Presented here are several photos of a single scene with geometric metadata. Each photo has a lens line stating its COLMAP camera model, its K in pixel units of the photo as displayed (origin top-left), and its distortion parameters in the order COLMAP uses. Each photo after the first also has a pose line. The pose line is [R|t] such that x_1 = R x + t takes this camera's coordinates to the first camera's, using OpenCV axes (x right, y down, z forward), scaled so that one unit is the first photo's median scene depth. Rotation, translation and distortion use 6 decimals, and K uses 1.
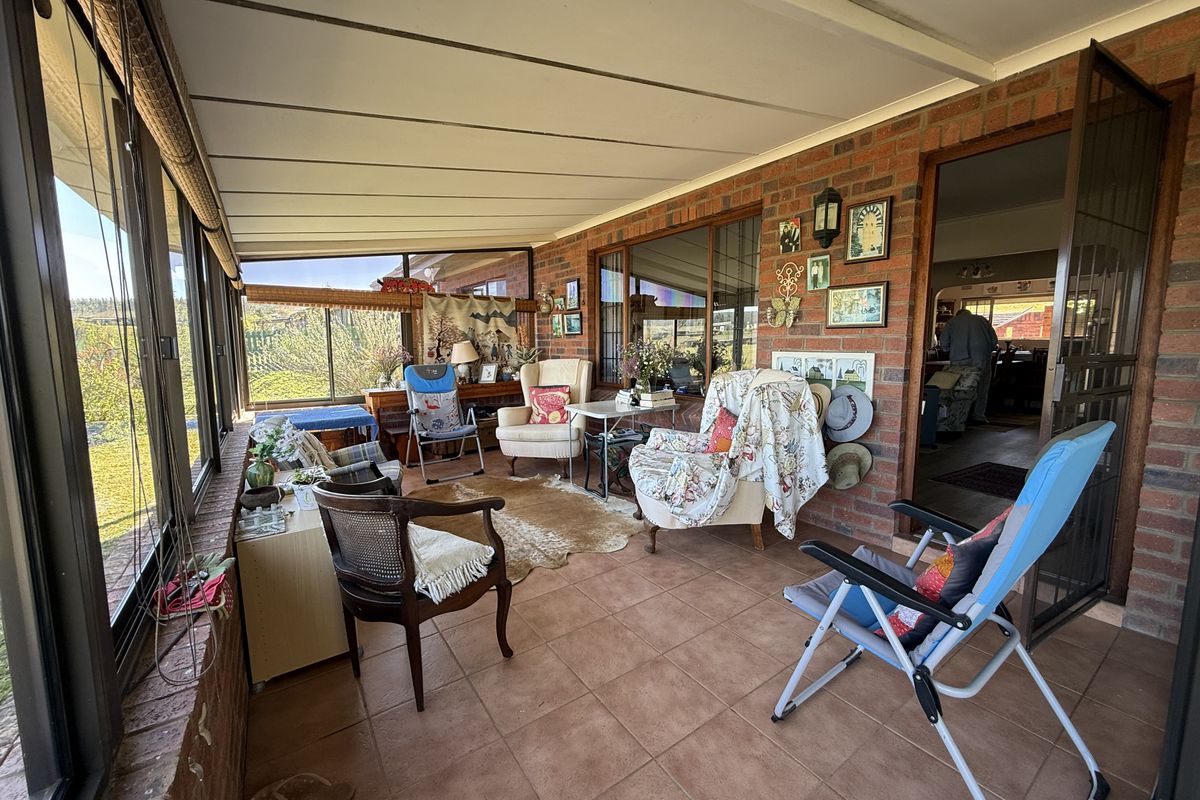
lens RADIAL K [[481.0, 0, 604.3], [0, 481.0, 399.4], [0, 0, 1]] dist [-0.000329, -0.000104]
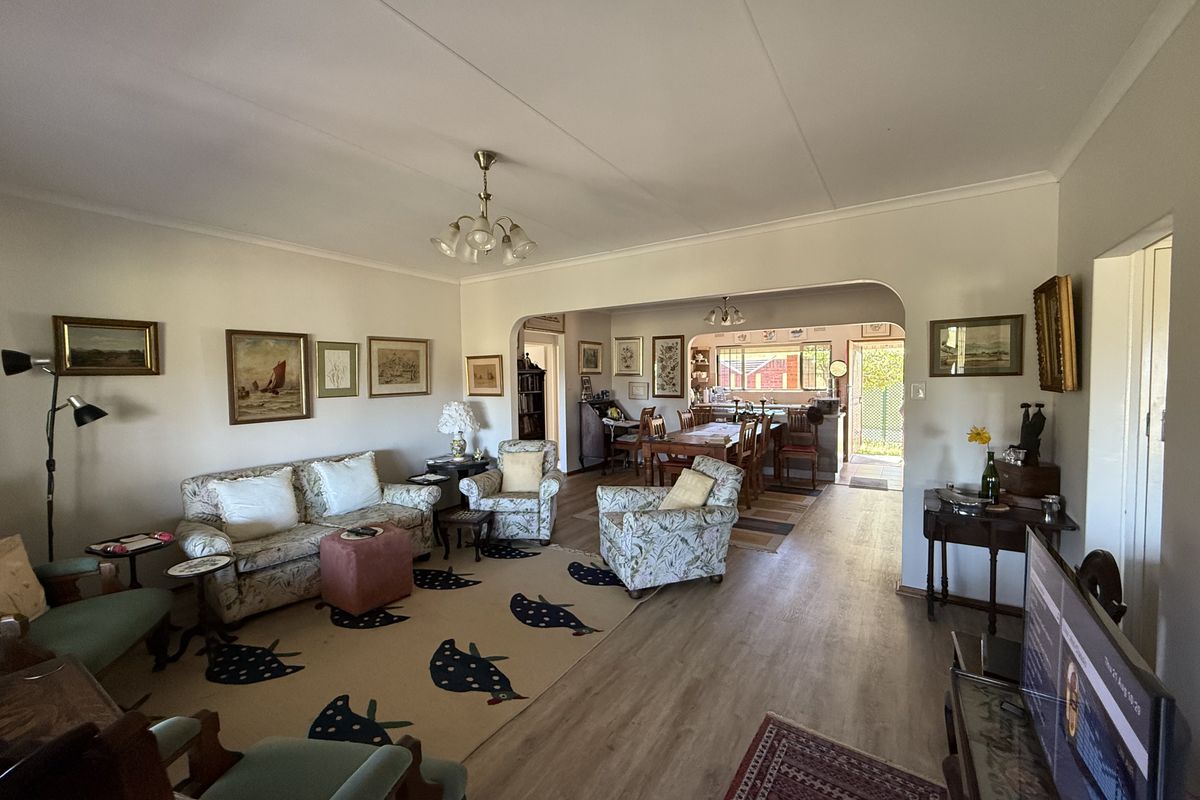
lens RADIAL K [[481.0, 0, 597.0], [0, 481.0, 396.6], [0, 0, 1]] dist [-0.000329, -0.000104]
pose [[0.928498, -0.022037, 0.370684, 0.254986], [0.051420, 0.996251, -0.069570, -0.082485], [-0.367761, 0.083656, 0.926150, 0.322732]]
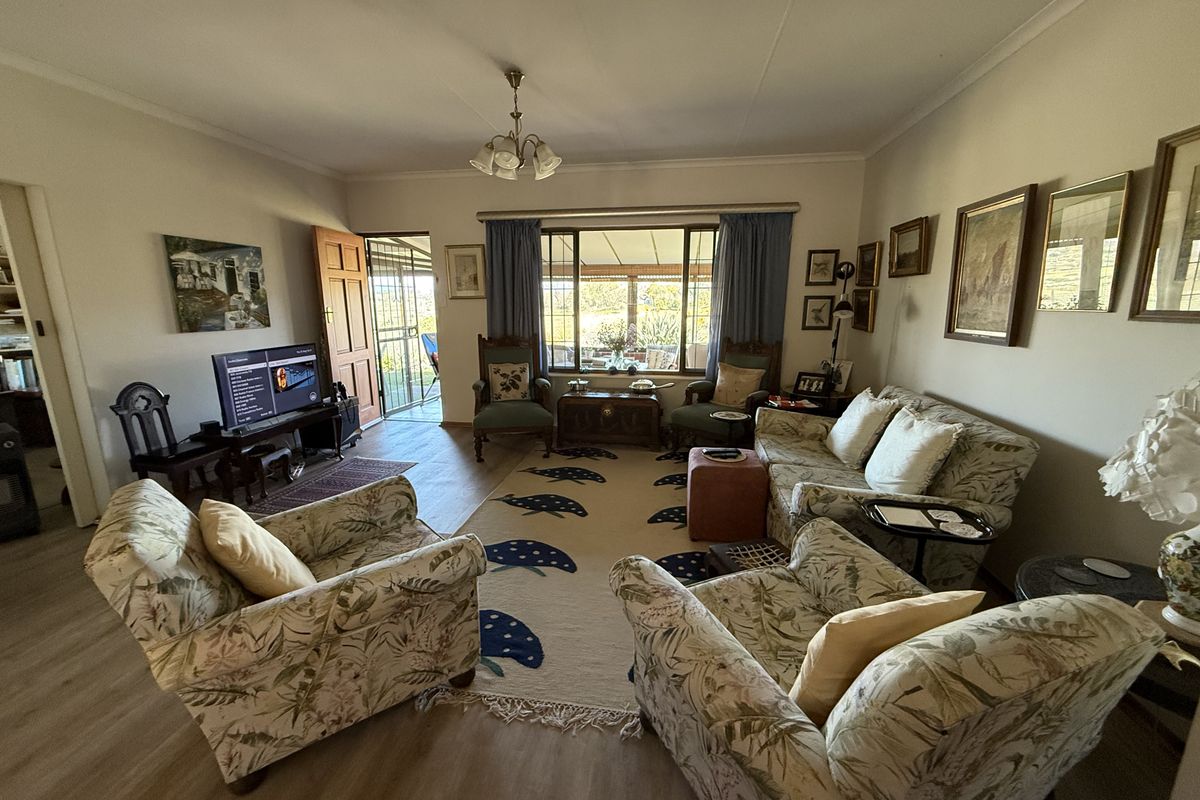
lens RADIAL K [[481.0, 0, 600.7], [0, 481.0, 394.4], [0, 0, 1]] dist [-0.000329, -0.000104]
pose [[-0.700133, 0.148272, -0.698448, 0.480167], [-0.072082, 0.958526, 0.275739, -0.132705], [0.710365, 0.243399, -0.660408, 0.823085]]
